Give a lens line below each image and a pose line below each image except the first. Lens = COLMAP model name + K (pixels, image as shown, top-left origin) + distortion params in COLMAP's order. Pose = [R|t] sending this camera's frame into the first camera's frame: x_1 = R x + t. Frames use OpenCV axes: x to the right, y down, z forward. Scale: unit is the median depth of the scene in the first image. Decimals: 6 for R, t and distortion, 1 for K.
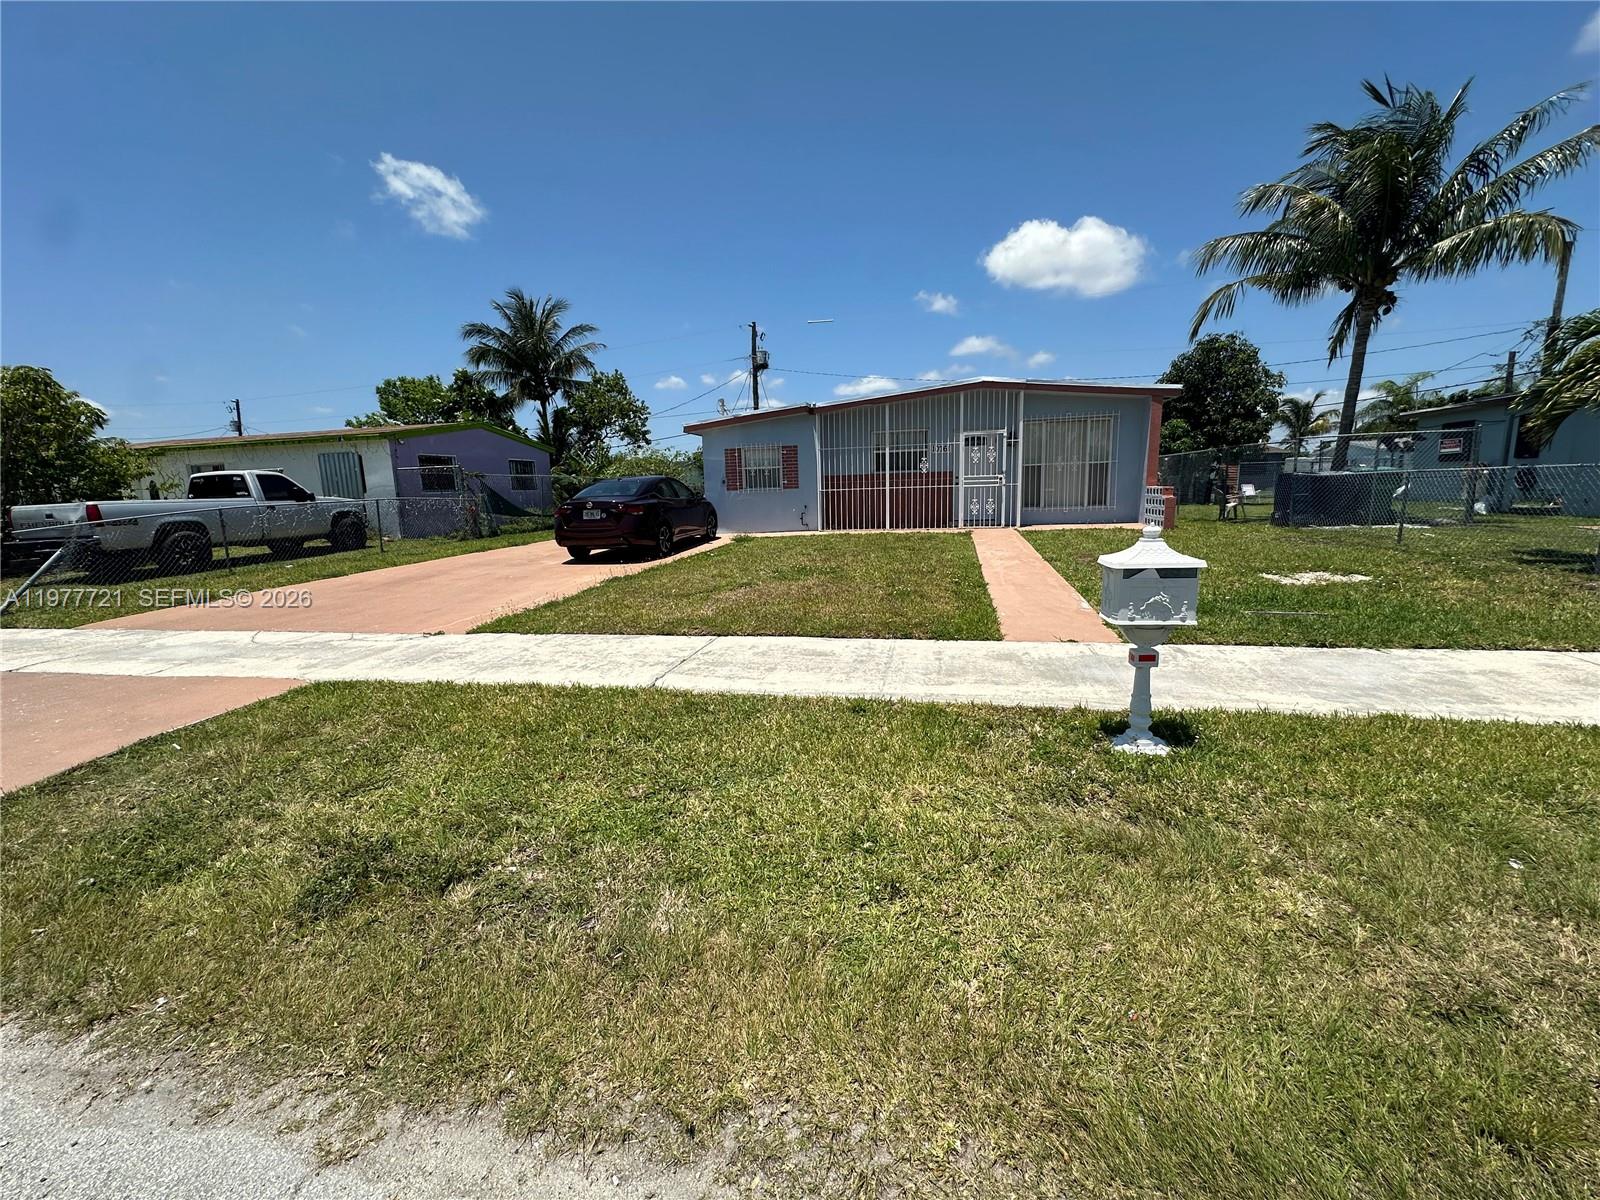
lens RADIAL K [[638.0, 0, 800.9], [0, 638.0, 608.0], [0, 0, 1]] dist [0.001427, 0.000198]
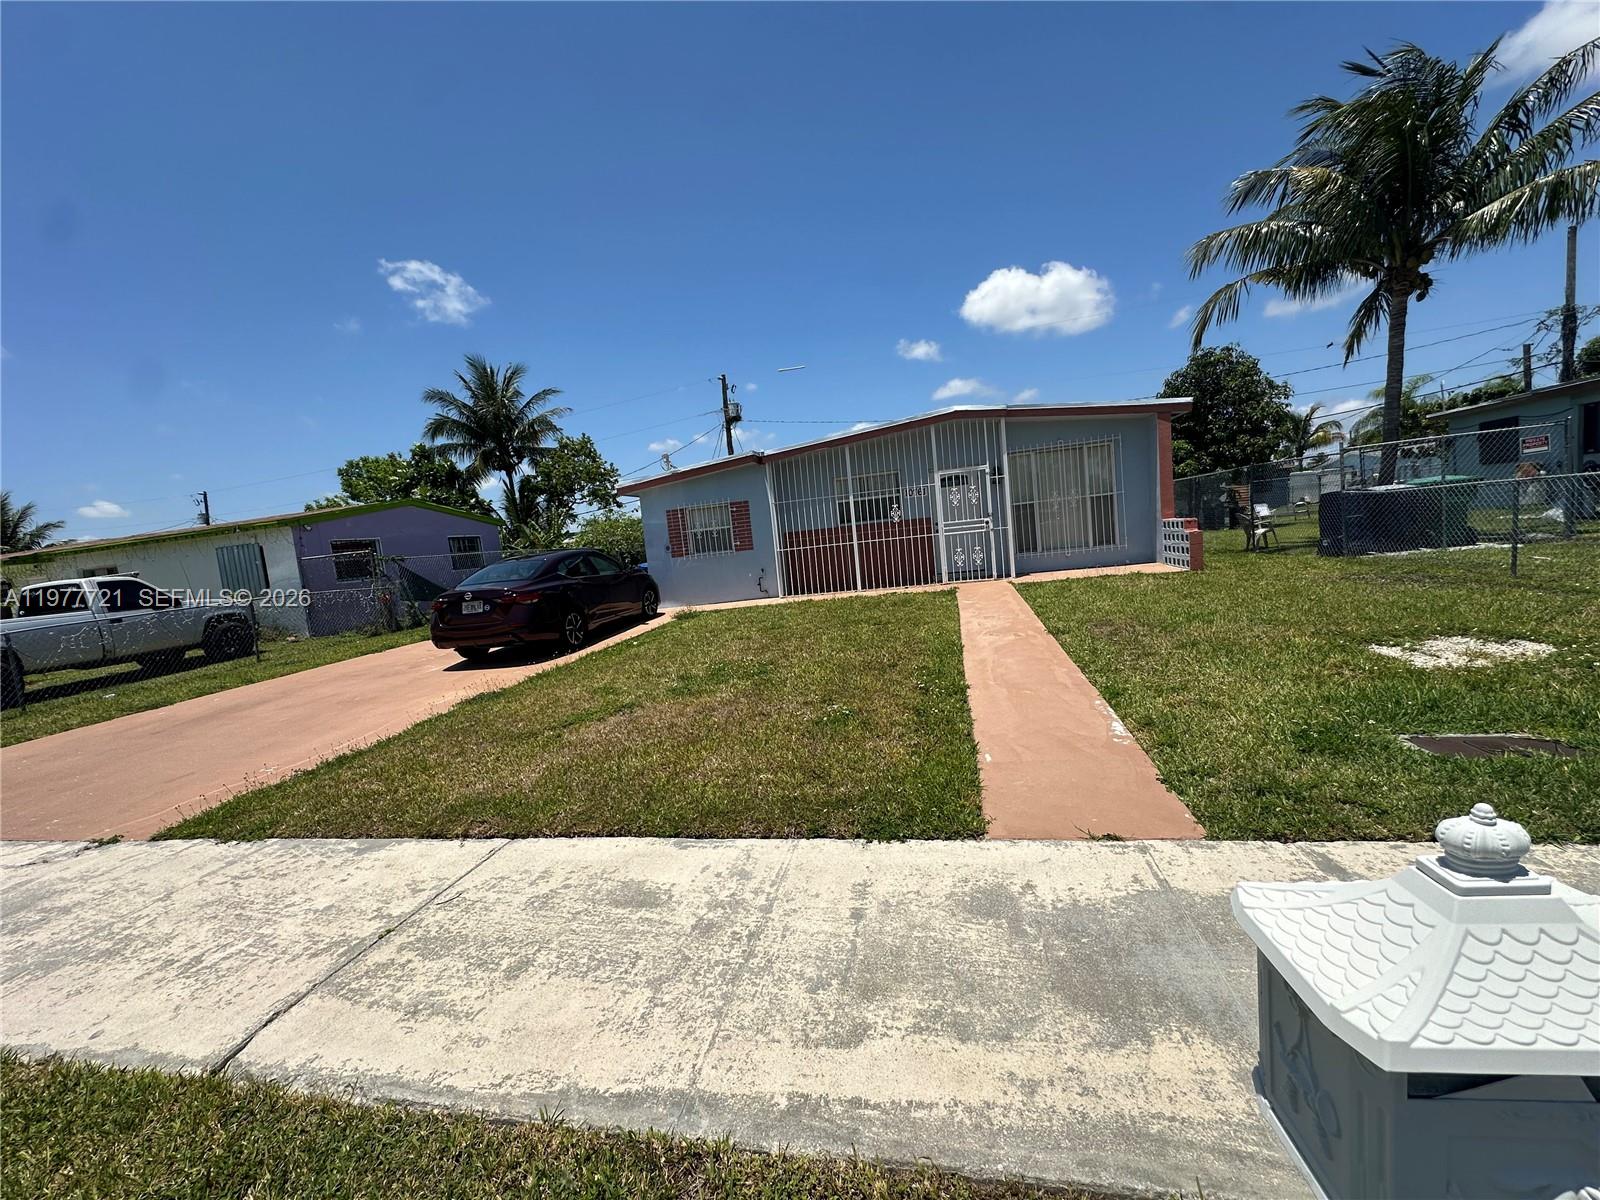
lens RADIAL K [[638.0, 0, 803.2], [0, 638.0, 600.4], [0, 0, 1]] dist [0.001427, 0.000198]
pose [[0.997450, -0.071137, -0.005751, 0.066822], [0.070392, 0.993887, -0.085049, -0.044485], [0.011766, 0.084428, 0.996360, 0.162447]]
